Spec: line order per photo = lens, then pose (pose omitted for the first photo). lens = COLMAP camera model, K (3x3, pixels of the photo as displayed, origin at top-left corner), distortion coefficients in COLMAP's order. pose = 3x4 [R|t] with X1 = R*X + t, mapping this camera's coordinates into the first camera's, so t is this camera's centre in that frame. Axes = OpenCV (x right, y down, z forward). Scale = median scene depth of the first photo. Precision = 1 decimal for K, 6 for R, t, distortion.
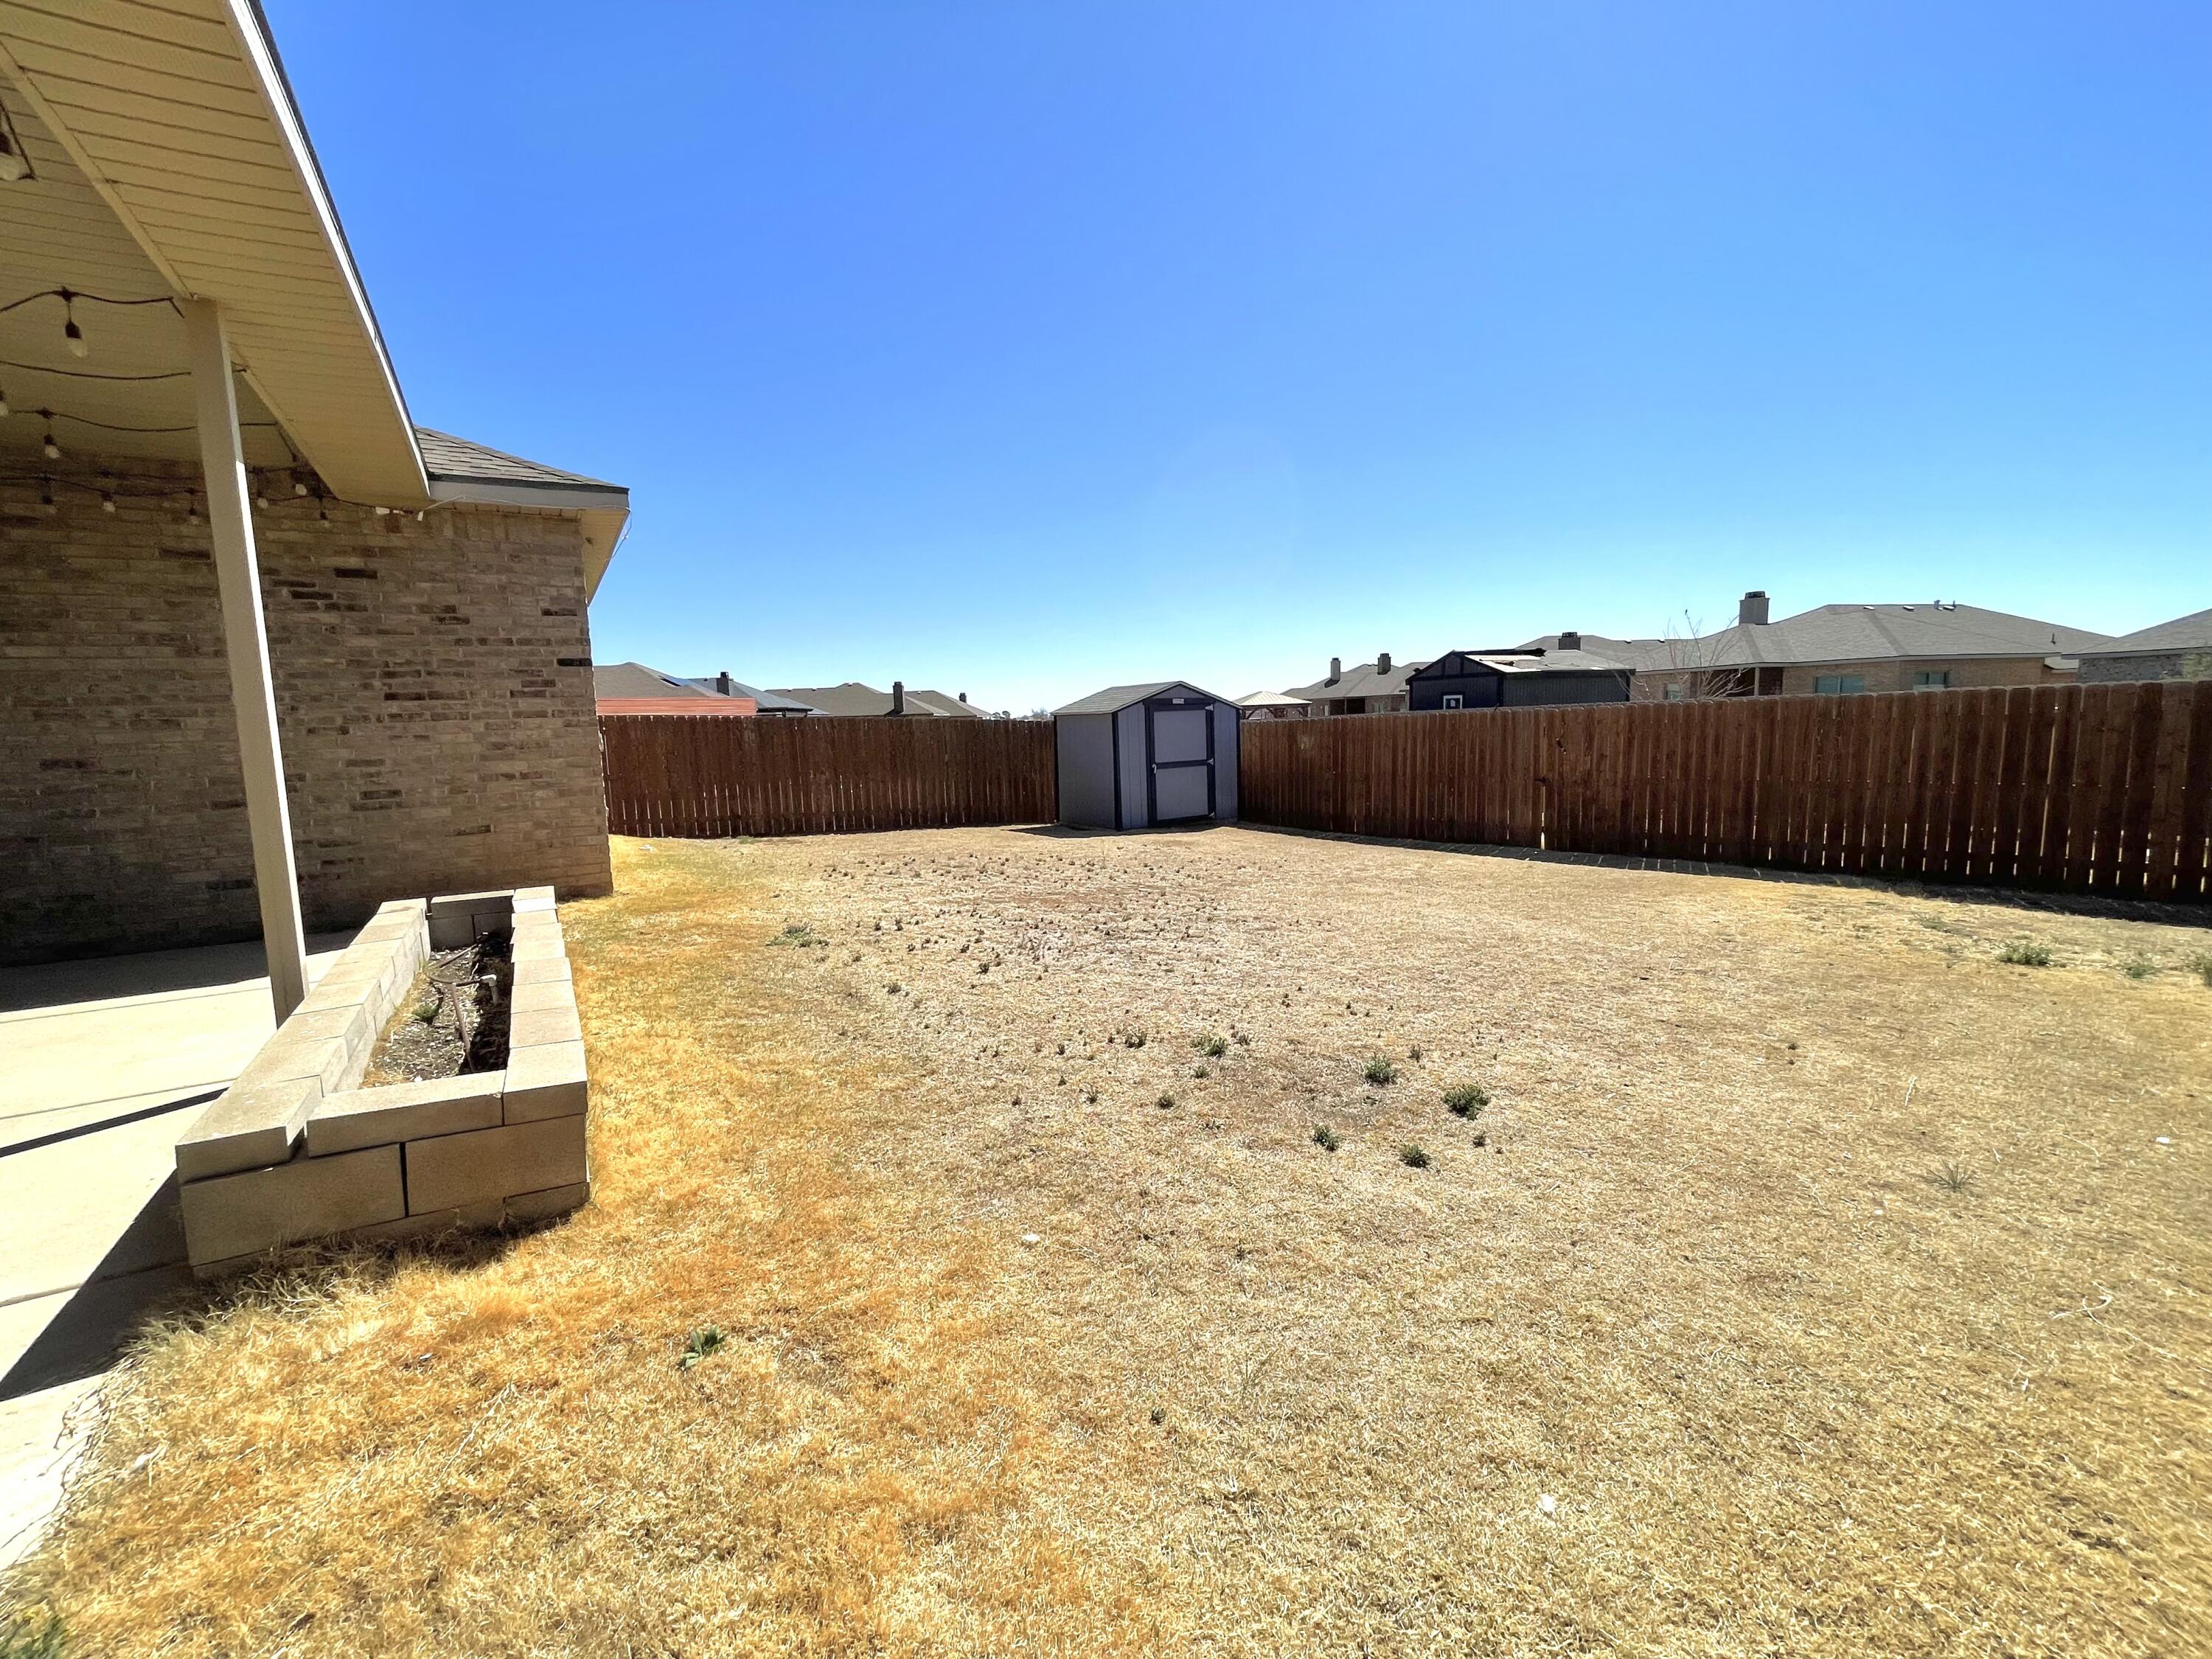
lens RADIAL K [[900.9, 0, 1101.3], [0, 900.9, 828.4], [0, 0, 1]] dist [0.002366, -0.001231]
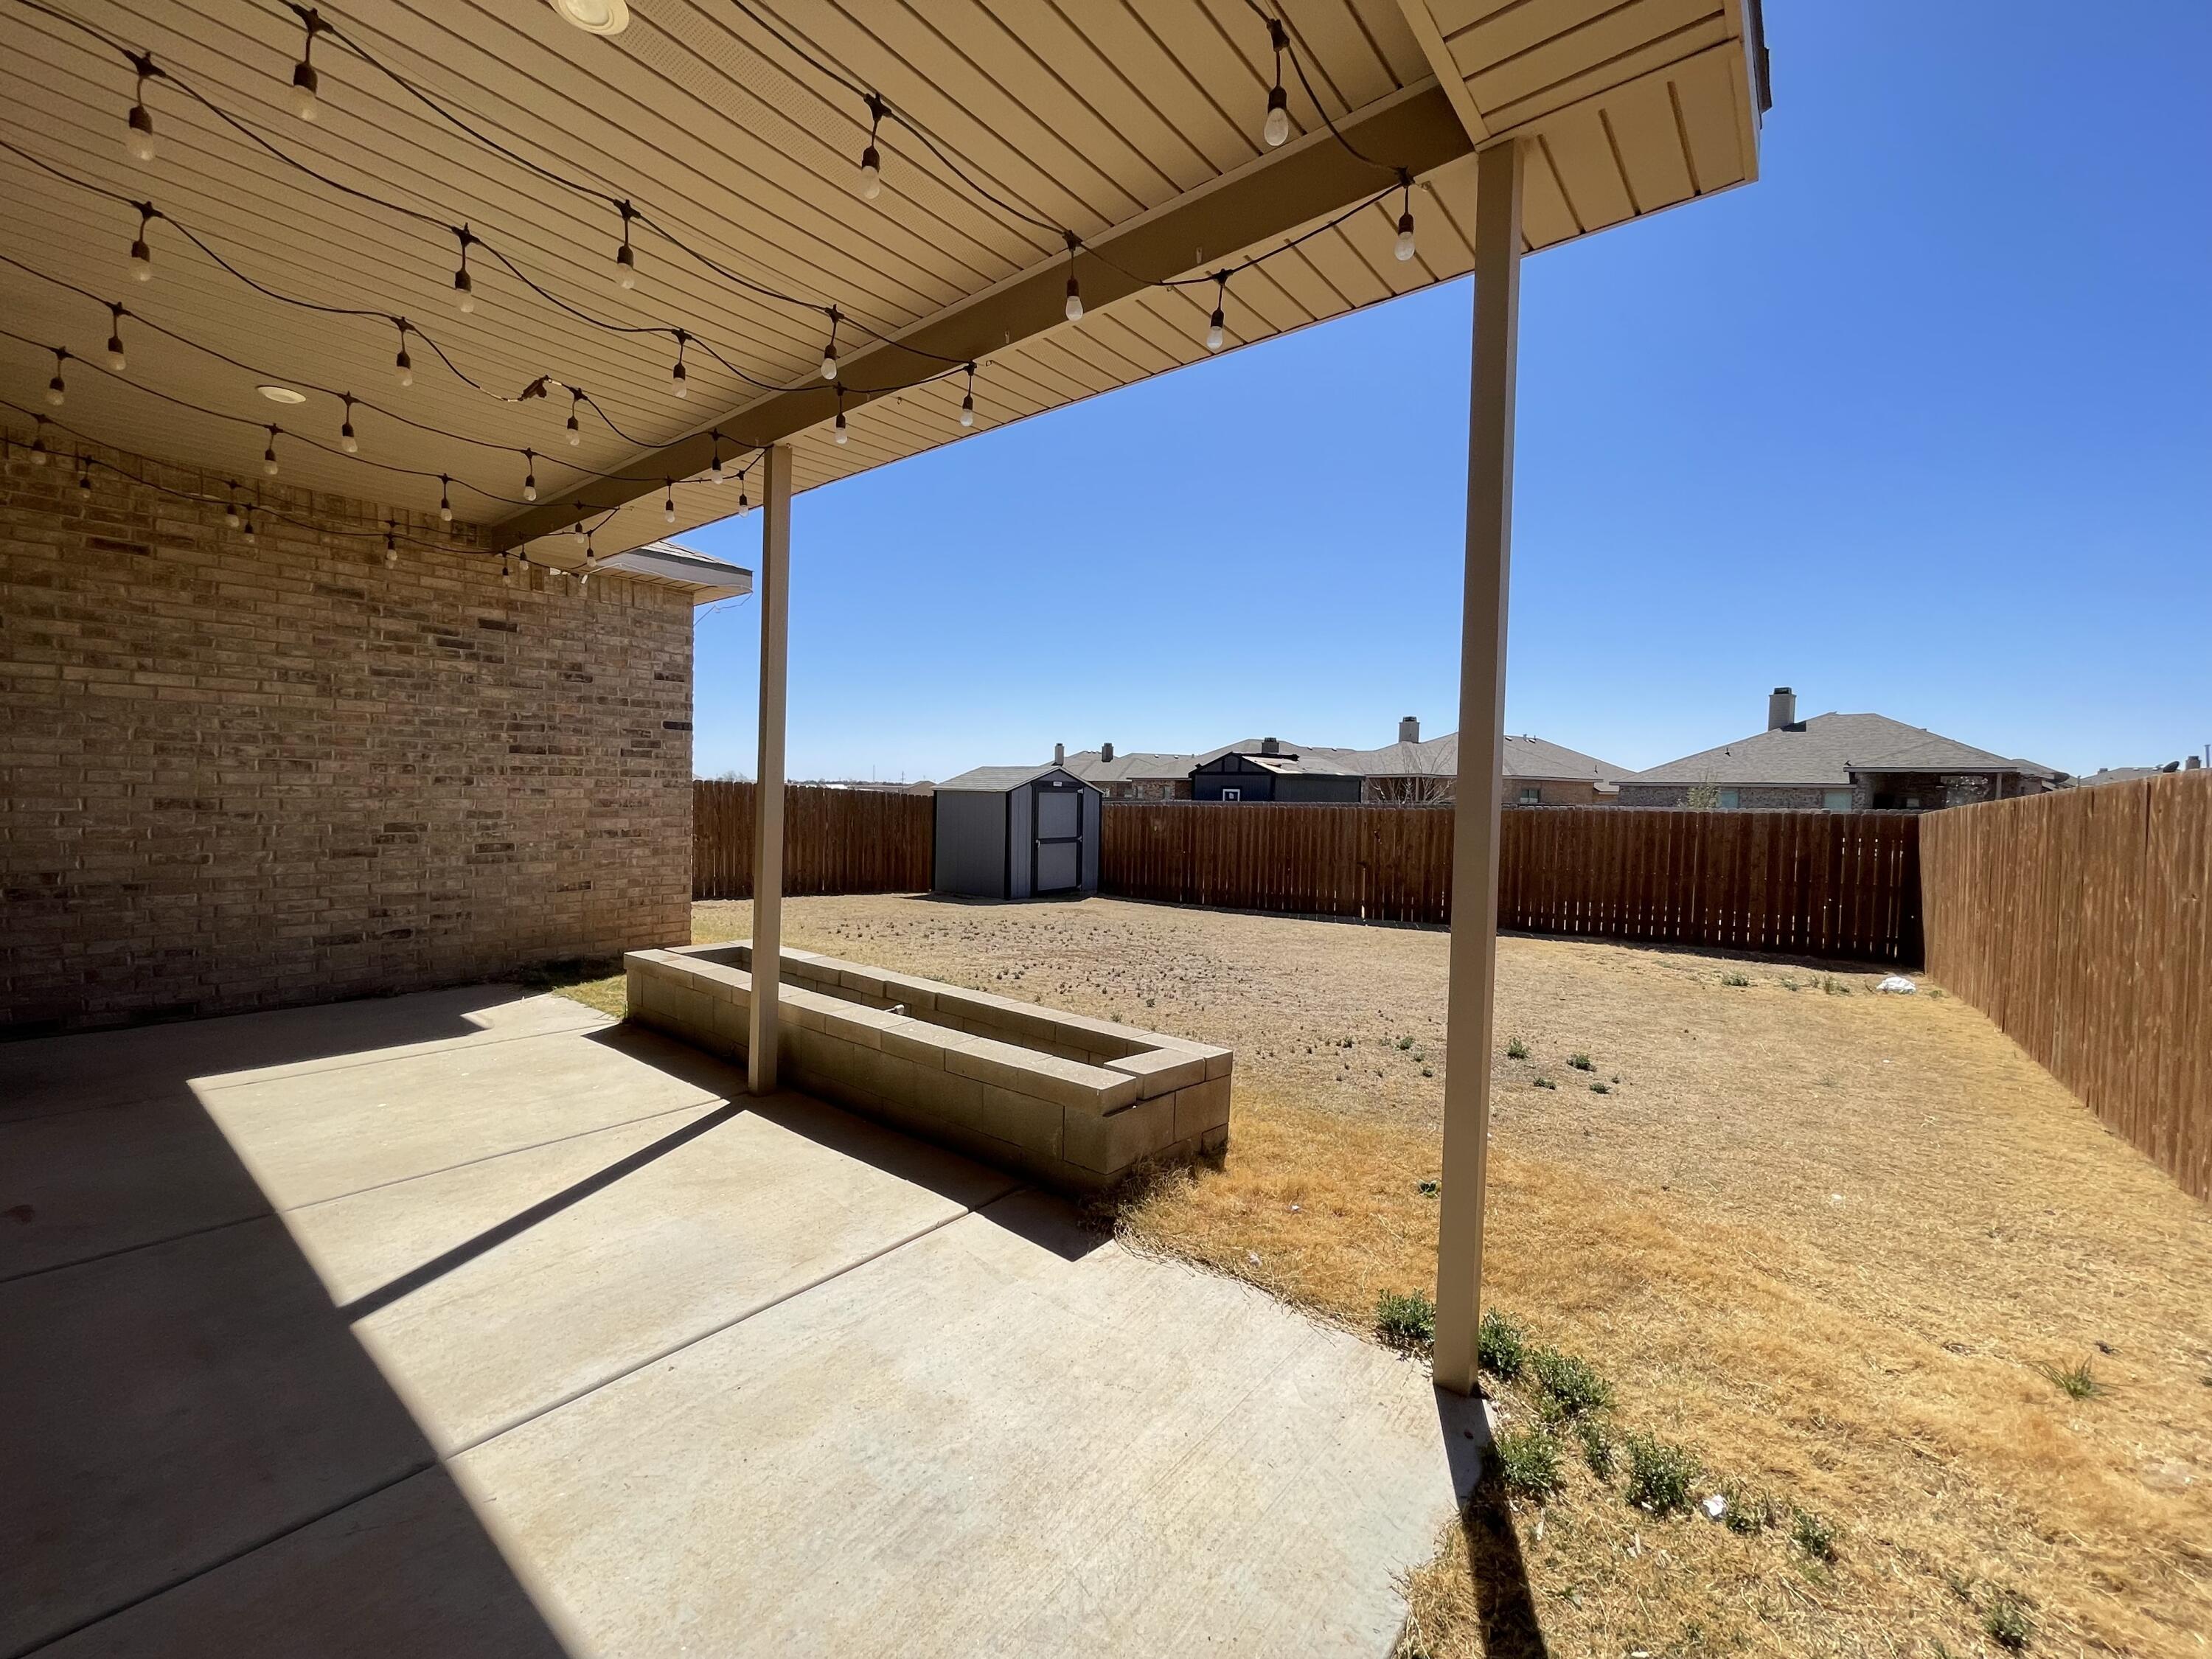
lens RADIAL K [[900.9, 0, 1105.7], [0, 900.9, 826.5], [0, 0, 1]] dist [0.002366, -0.001231]
pose [[0.942408, 0.040000, 0.332065, -0.482668], [-0.011430, 0.996095, -0.087549, 0.016749], [-0.334270, 0.078712, 0.939185, -0.132244]]
